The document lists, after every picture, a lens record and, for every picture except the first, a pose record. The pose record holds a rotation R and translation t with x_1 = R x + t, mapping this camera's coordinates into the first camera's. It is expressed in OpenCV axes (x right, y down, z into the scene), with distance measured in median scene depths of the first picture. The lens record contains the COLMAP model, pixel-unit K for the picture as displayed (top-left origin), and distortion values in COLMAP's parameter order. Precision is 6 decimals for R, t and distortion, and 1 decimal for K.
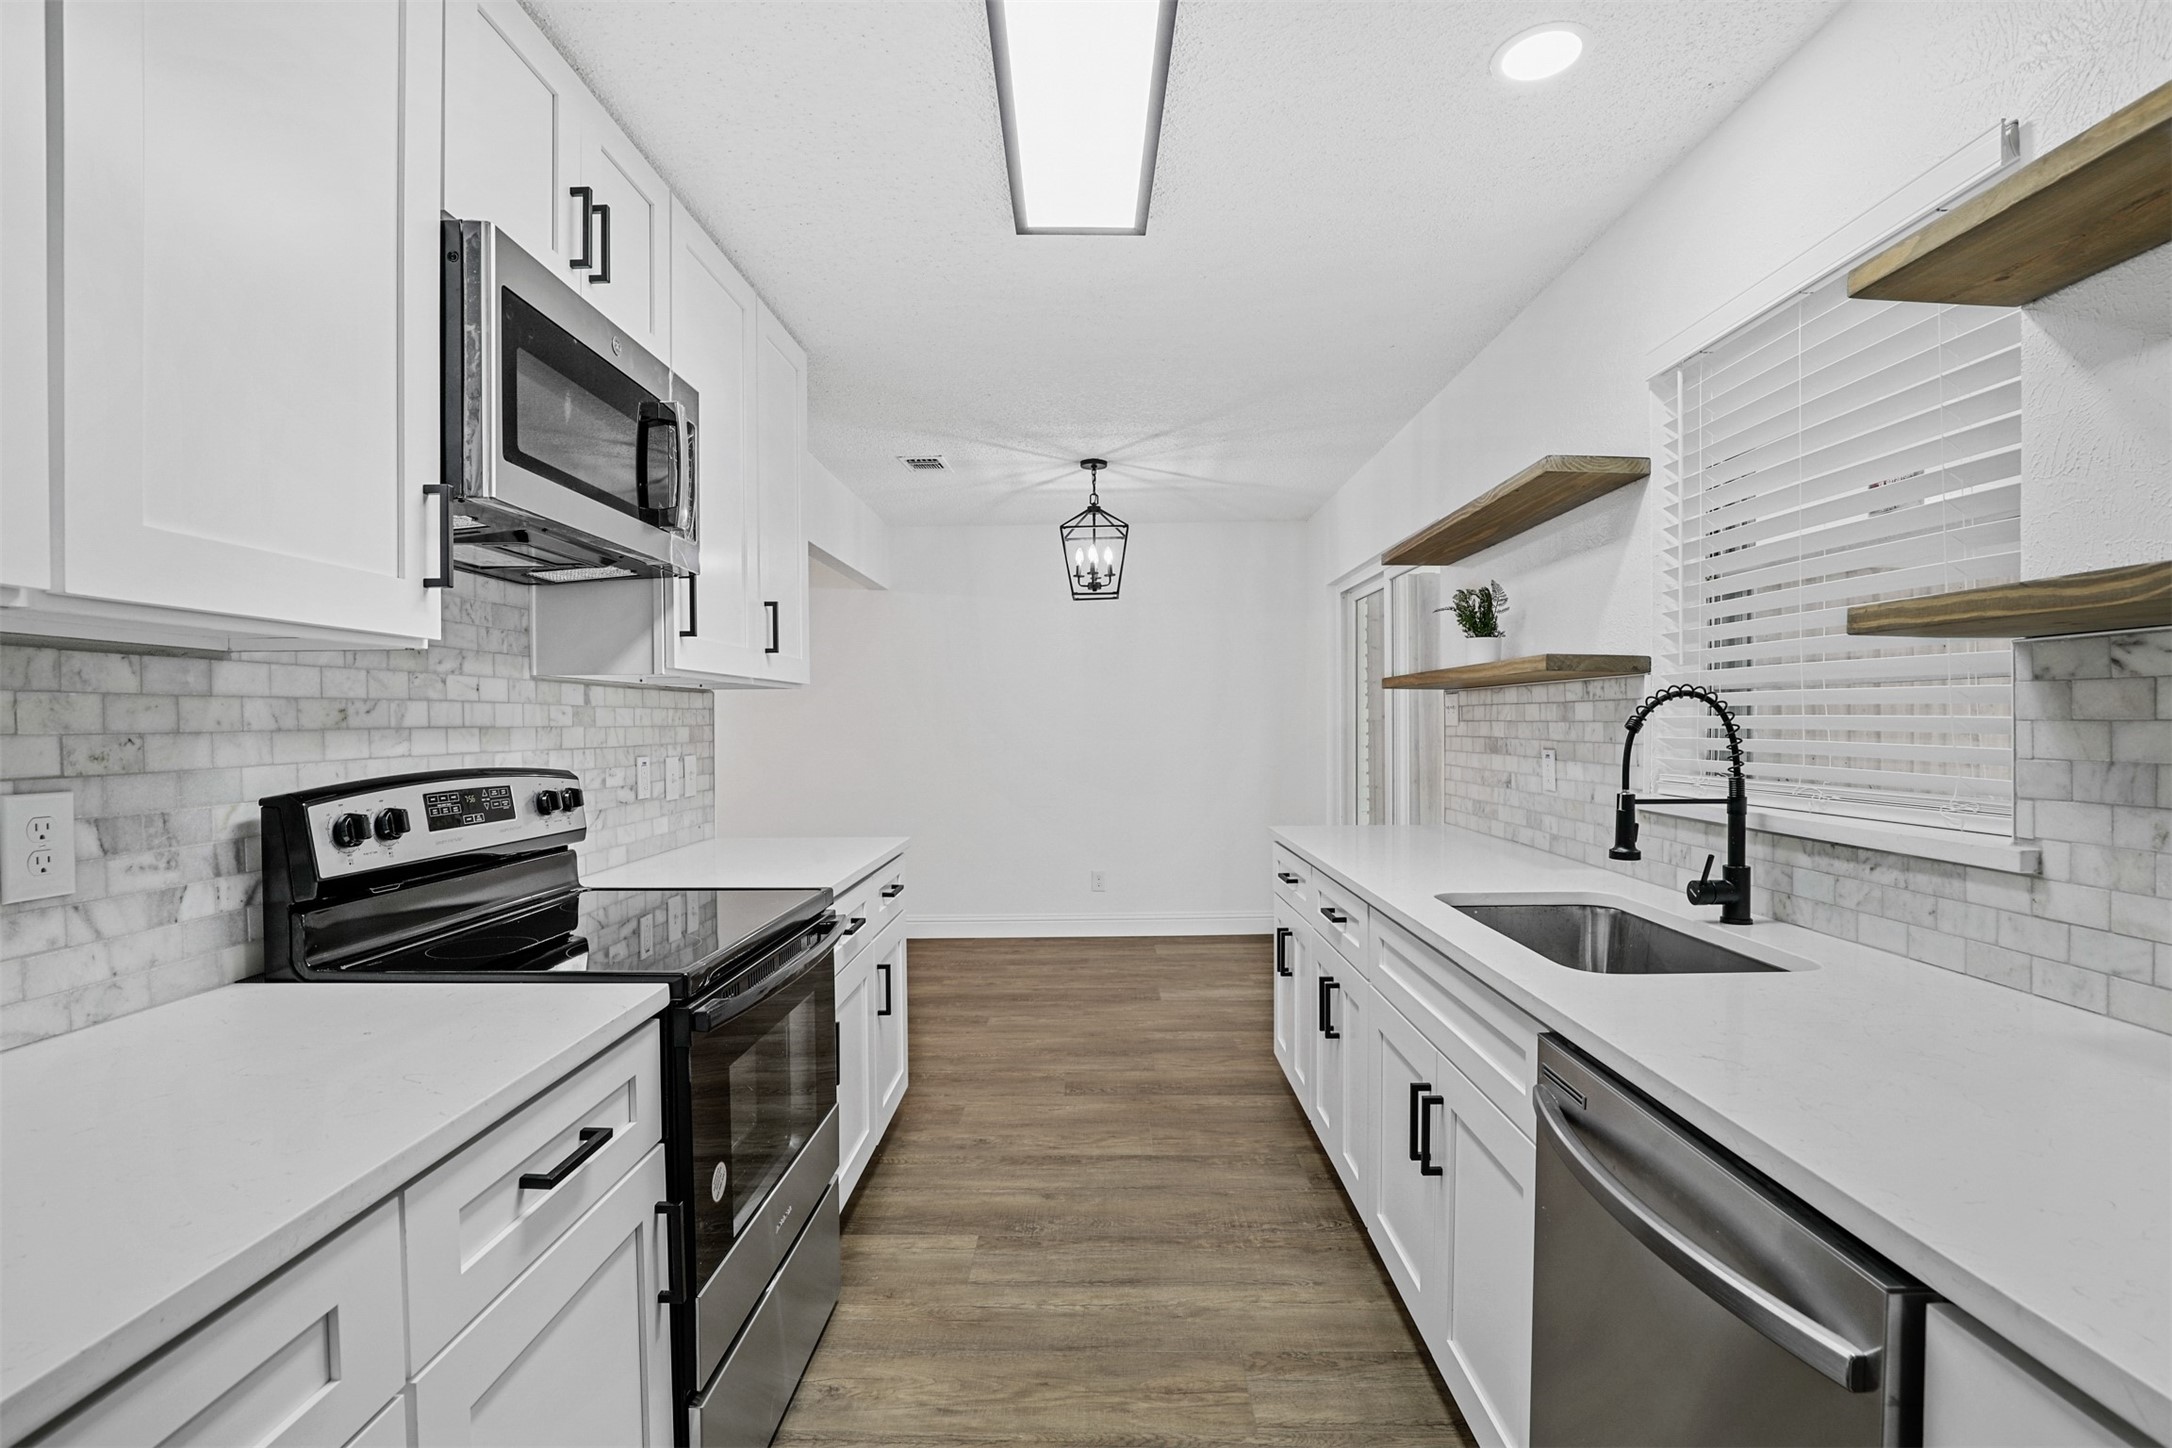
lens RADIAL K [[1011.1, 0, 1123.6], [0, 1011.1, 737.1], [0, 0, 1]] dist [-0.034661, 0.006672]
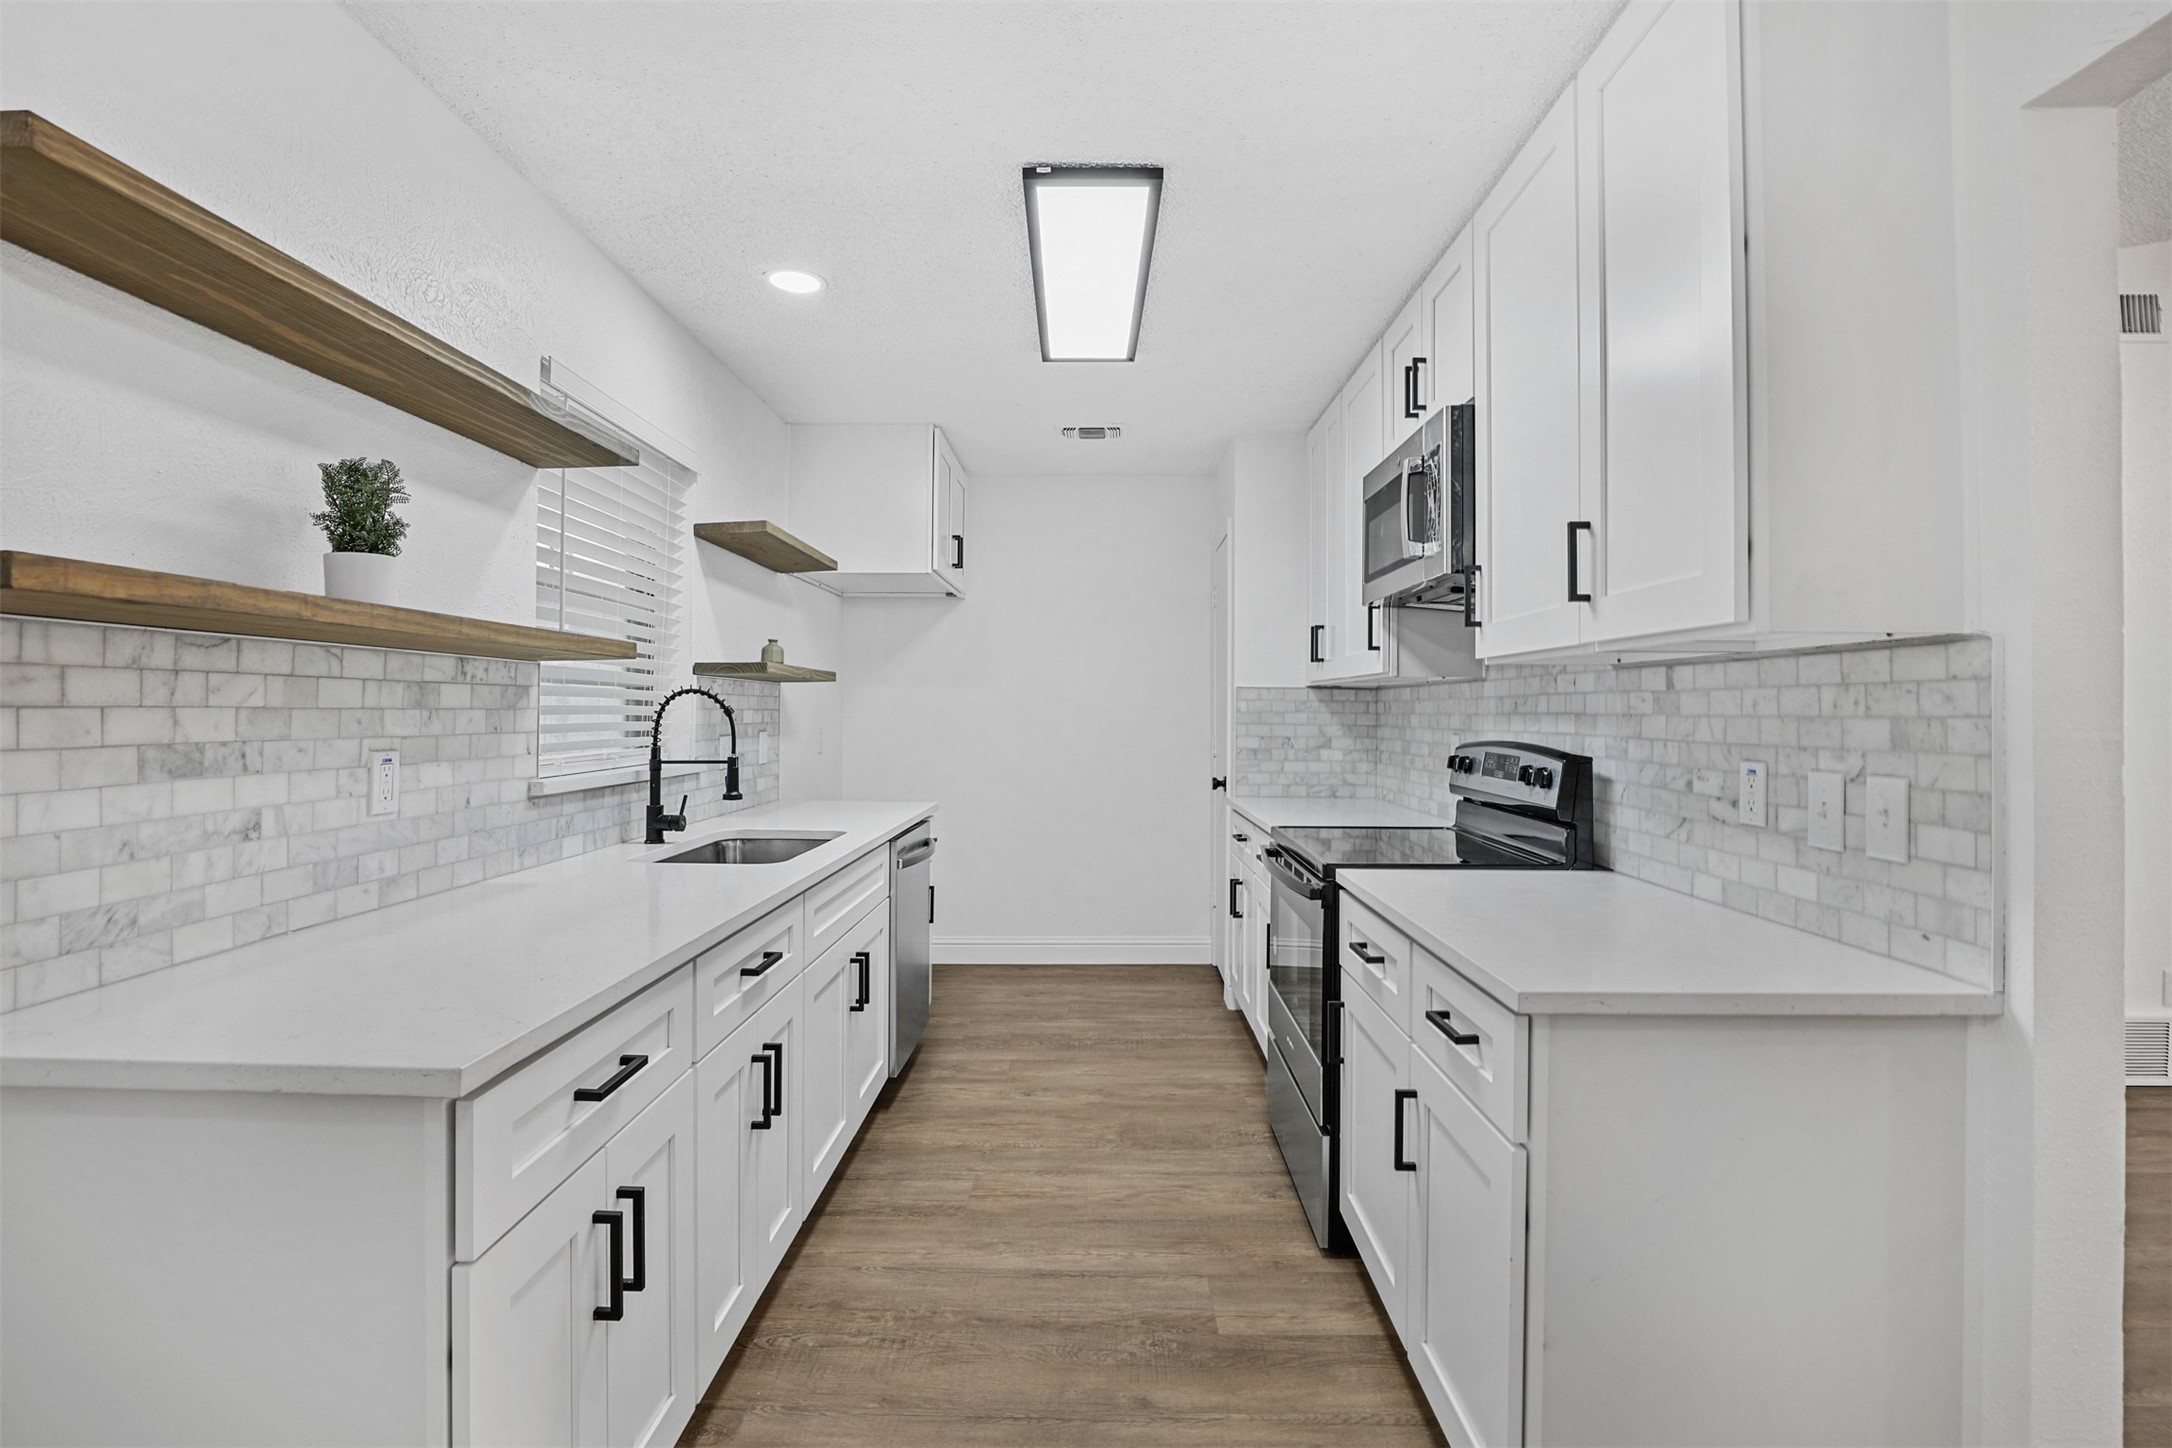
lens RADIAL K [[1011.1, 0, 1088.8], [0, 1011.1, 694.8], [0, 0, 1]] dist [-0.034661, 0.006672]
pose [[-0.999395, 0.000668, 0.034763, -0.070004], [0.000680, 1.000000, 0.000327, -0.028492], [-0.034763, 0.000351, -0.999396, 1.891155]]
